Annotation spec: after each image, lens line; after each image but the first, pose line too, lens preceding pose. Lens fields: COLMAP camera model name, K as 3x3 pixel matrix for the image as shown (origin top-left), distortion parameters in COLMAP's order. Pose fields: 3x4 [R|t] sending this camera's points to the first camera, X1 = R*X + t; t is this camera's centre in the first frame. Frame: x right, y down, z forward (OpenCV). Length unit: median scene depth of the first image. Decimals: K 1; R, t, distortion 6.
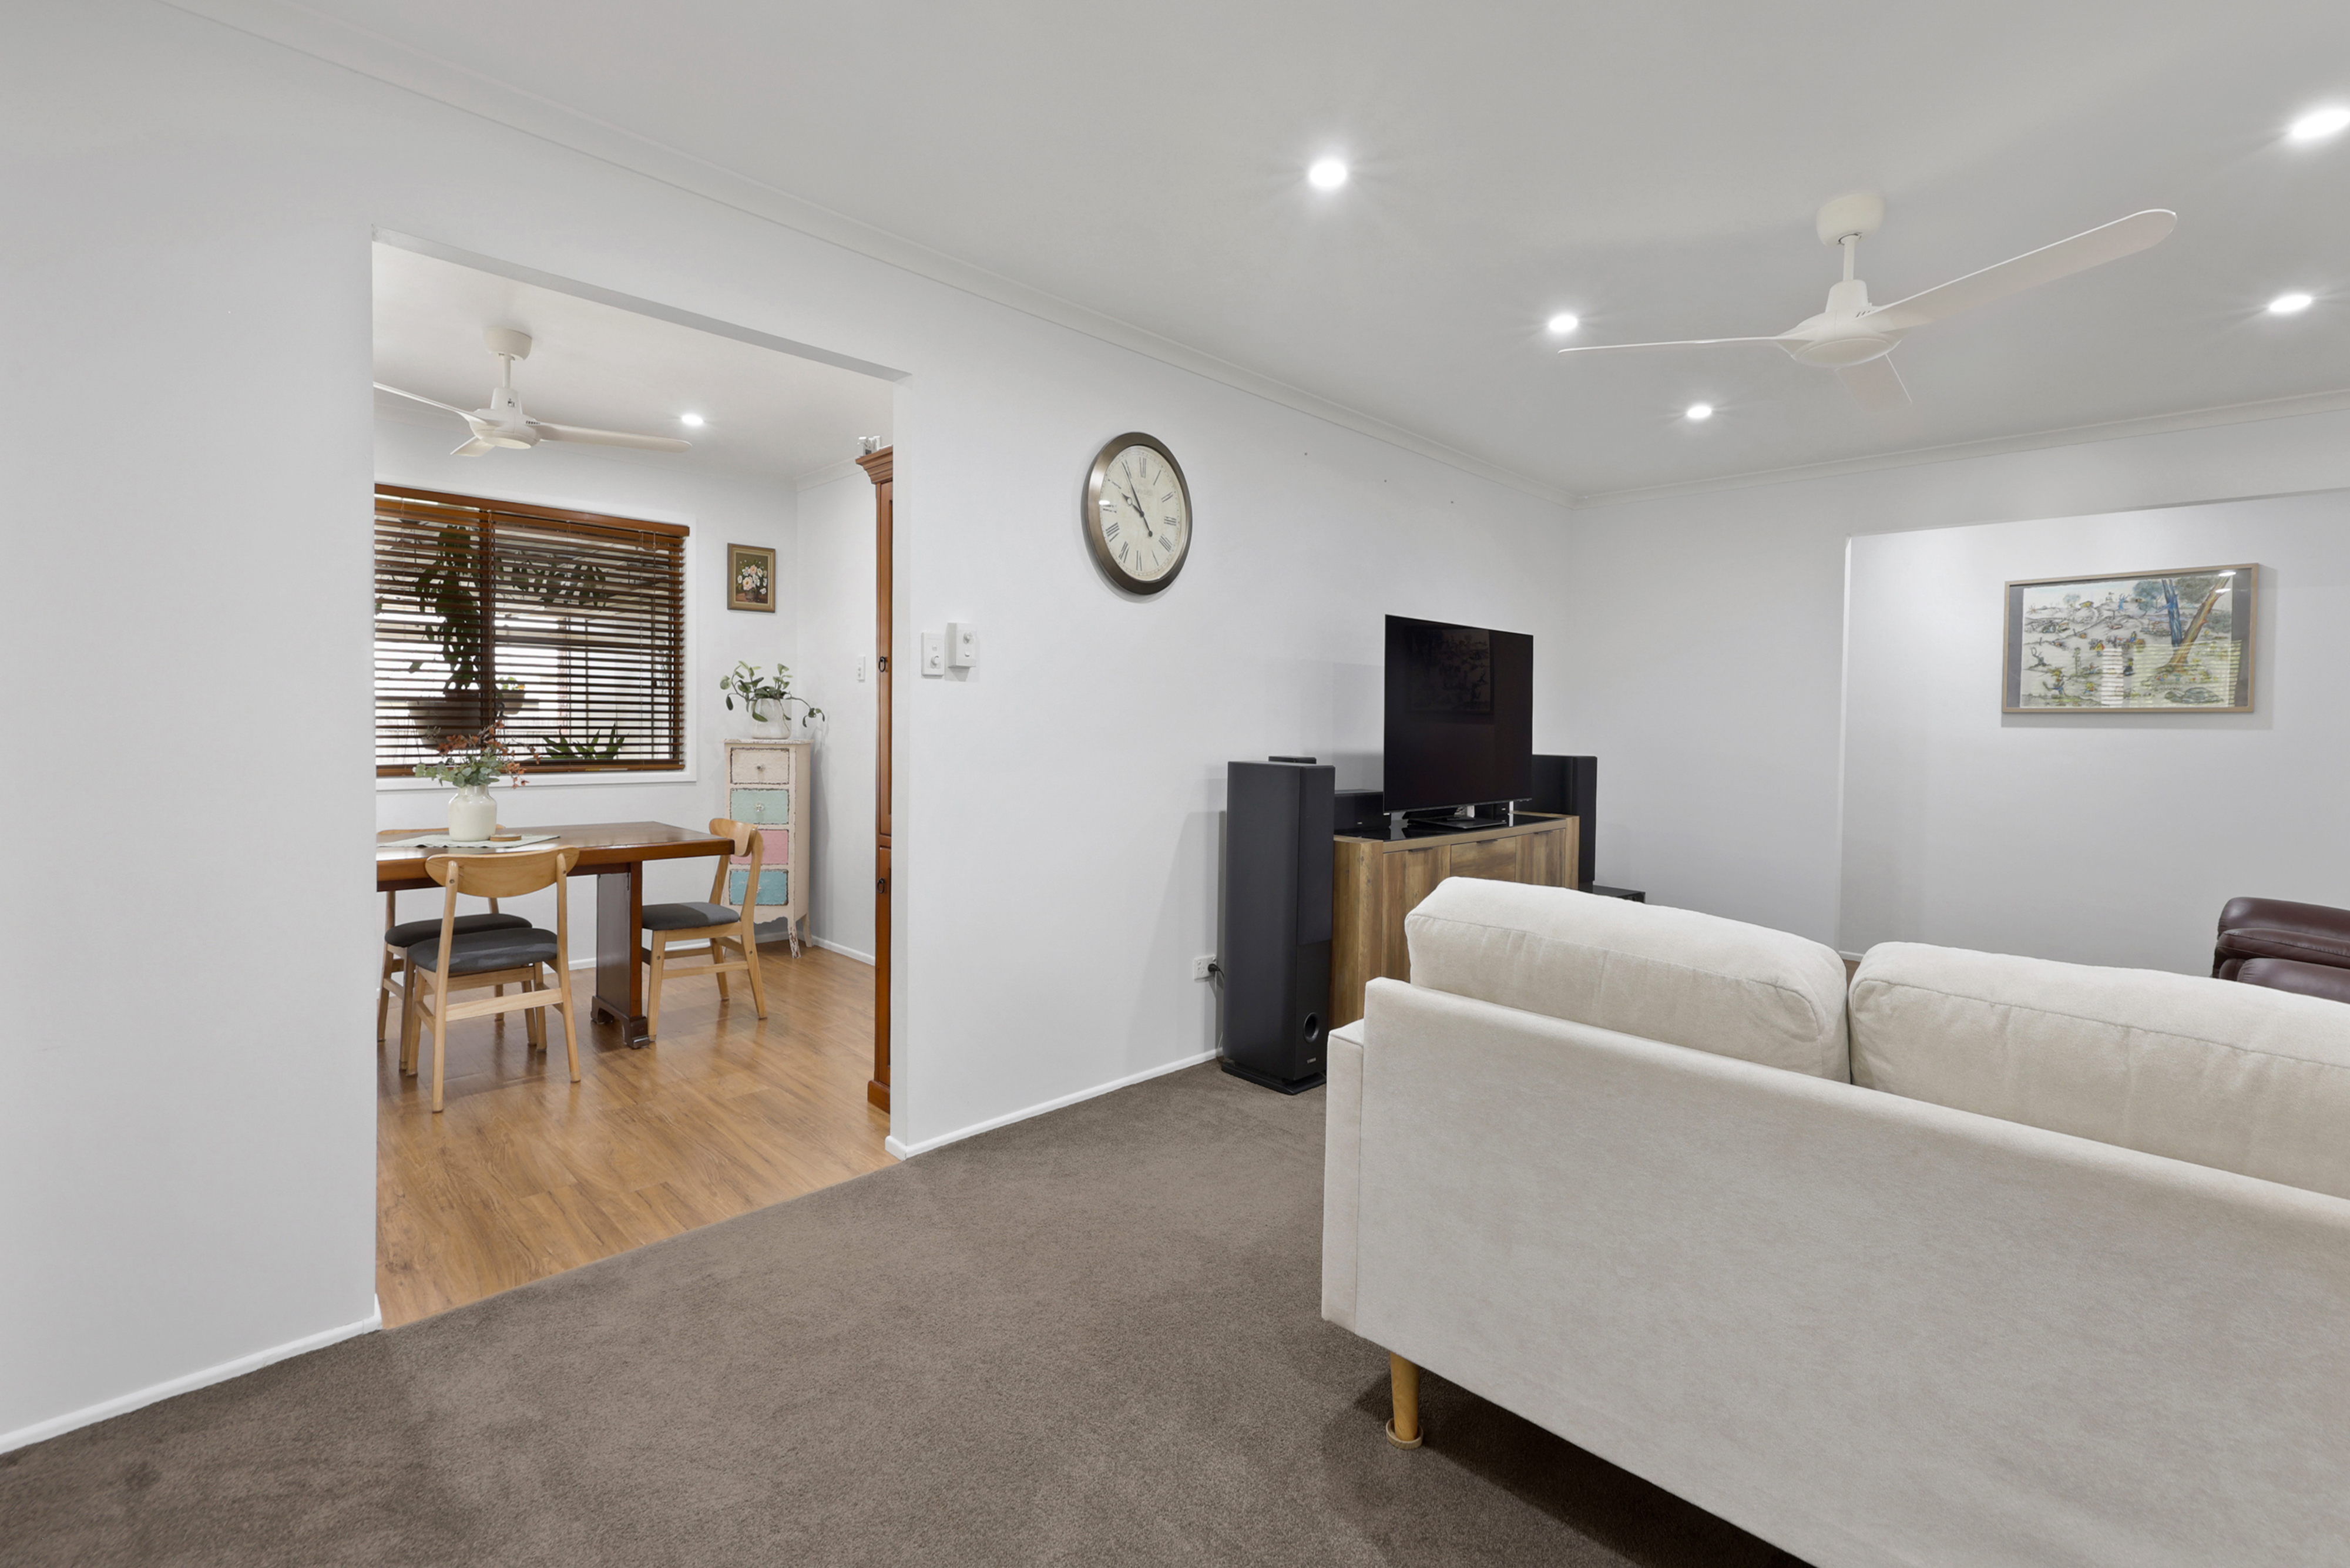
lens RADIAL K [[1007.7, 0, 1182.6], [0, 1007.7, 767.6], [0, 0, 1]] dist [0.001336, -0.000010]
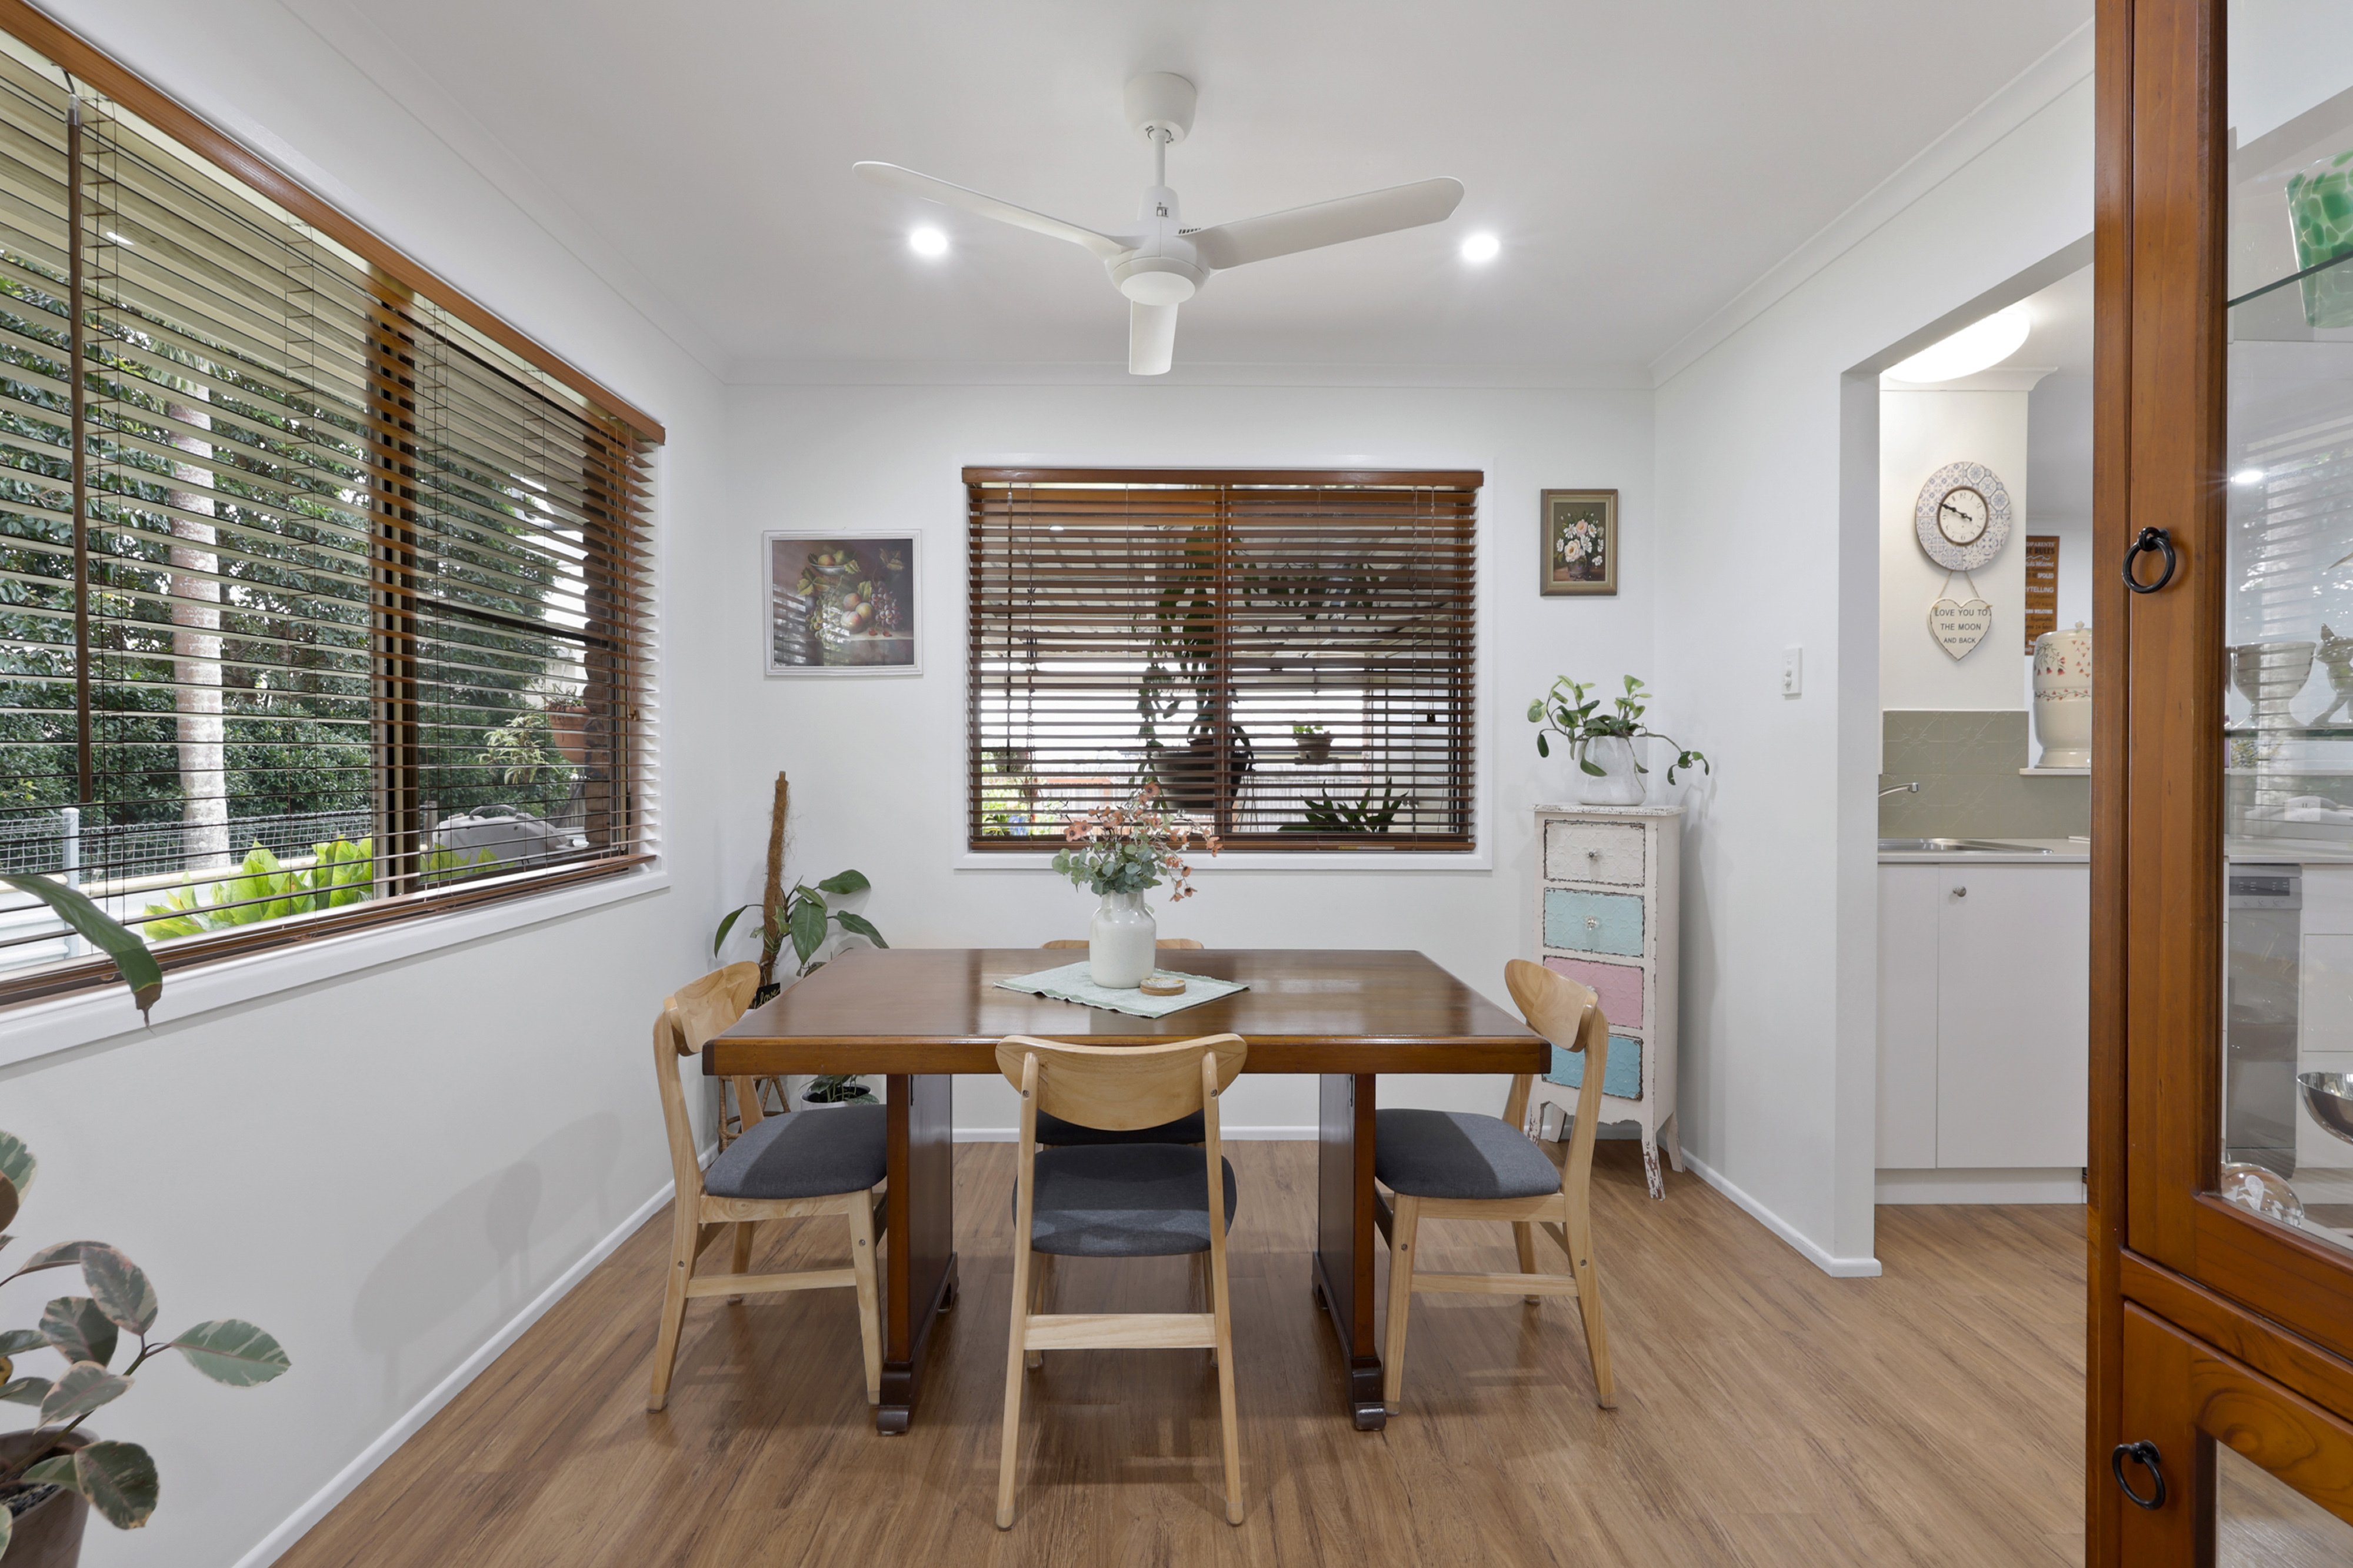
lens RADIAL K [[1008.9, 0, 1184.1], [0, 1008.9, 767.6], [0, 0, 1]] dist [0.001336, -0.000010]
pose [[0.720979, -0.015148, -0.692792, -0.184487], [-0.018679, 0.998973, -0.041282, -0.021928], [0.692705, 0.042705, 0.719955, 0.413204]]
